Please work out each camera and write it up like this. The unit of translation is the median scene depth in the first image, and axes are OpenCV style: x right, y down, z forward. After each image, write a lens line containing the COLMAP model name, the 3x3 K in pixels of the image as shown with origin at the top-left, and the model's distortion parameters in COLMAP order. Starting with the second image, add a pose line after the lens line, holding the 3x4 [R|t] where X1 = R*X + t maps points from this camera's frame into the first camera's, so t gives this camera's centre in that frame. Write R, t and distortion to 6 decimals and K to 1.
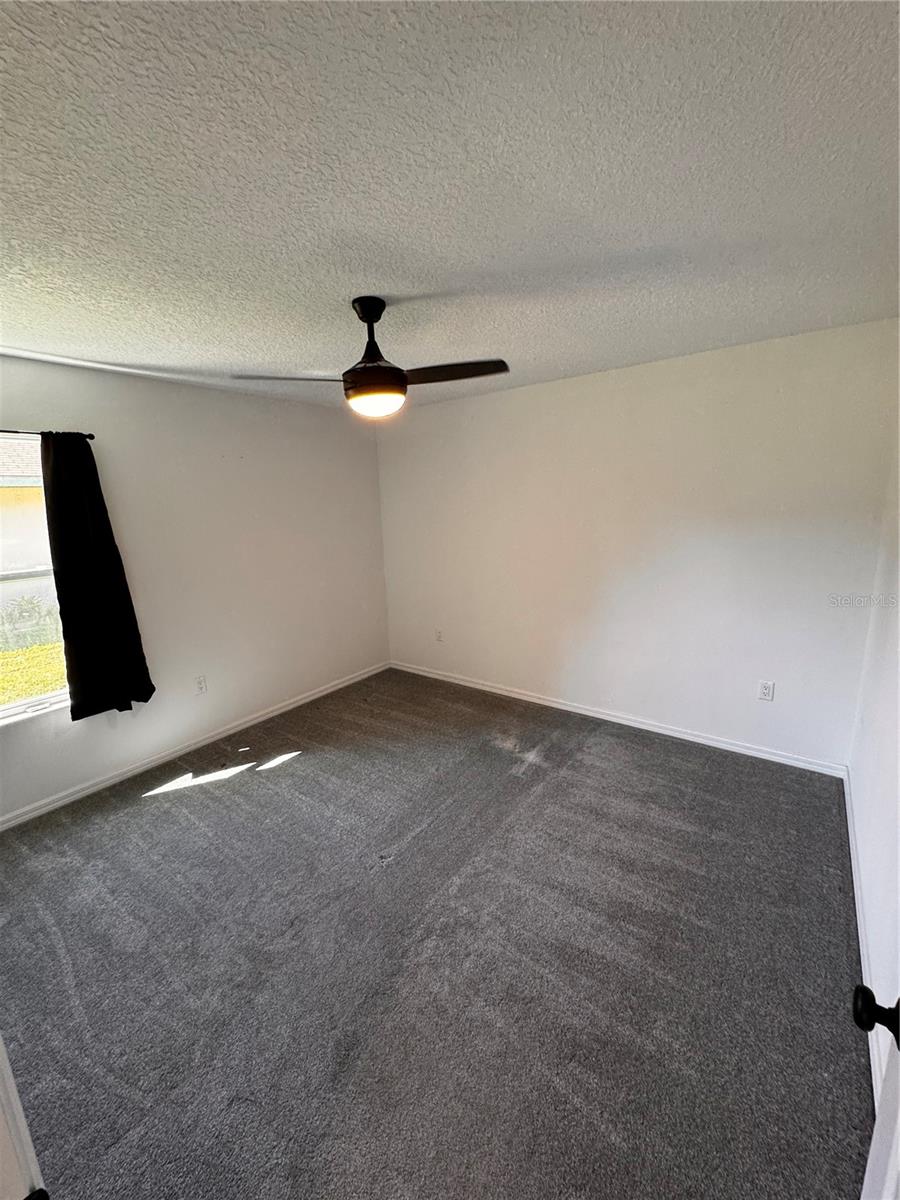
lens RADIAL K [[477.2, 0, 449.5], [0, 477.2, 598.7], [0, 0, 1]] dist [0.004437, 0.000531]
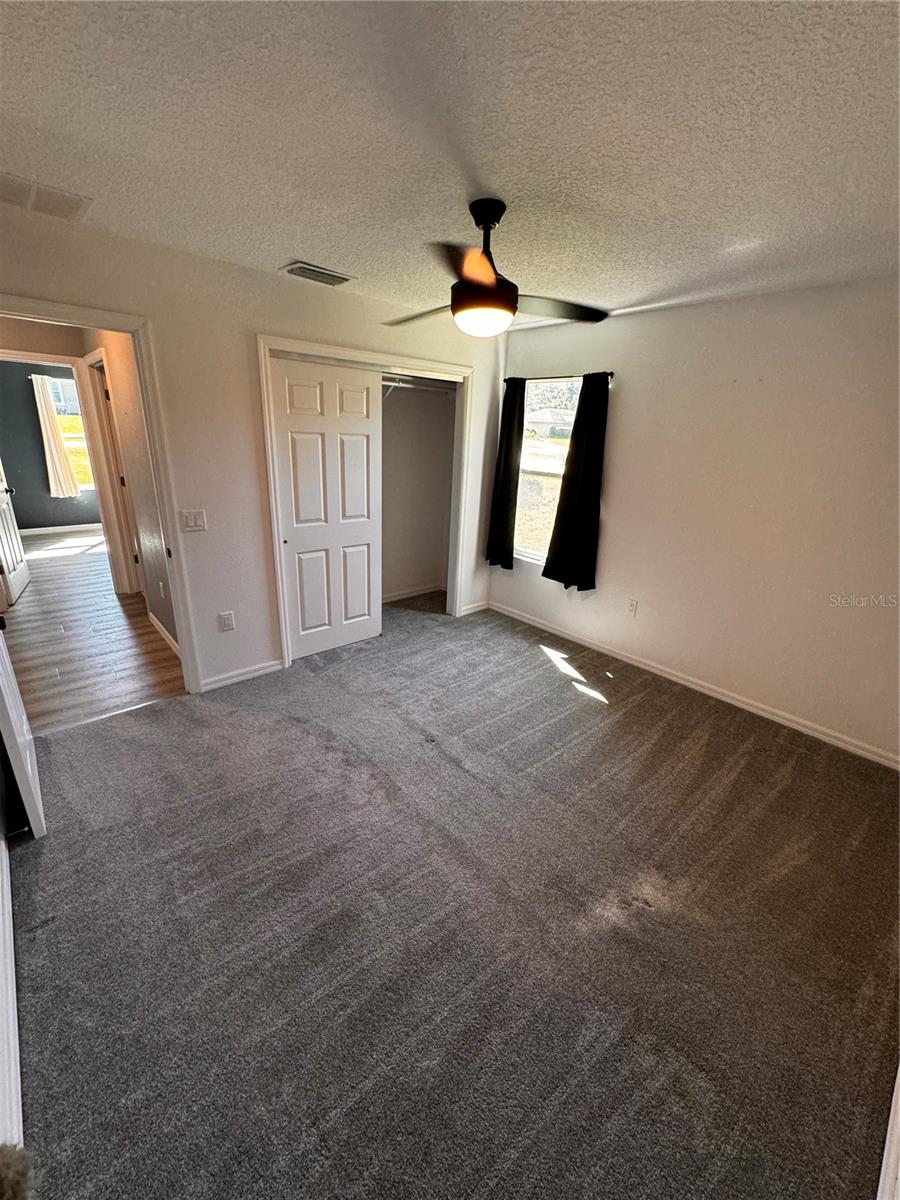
lens RADIAL K [[477.2, 0, 449.2], [0, 477.2, 600.5], [0, 0, 1]] dist [0.004437, 0.000531]
pose [[-0.182699, 0.361952, -0.914118, 0.618187], [-0.241158, 0.884865, 0.398568, -0.190691], [0.953134, 0.293265, -0.074376, 0.780180]]
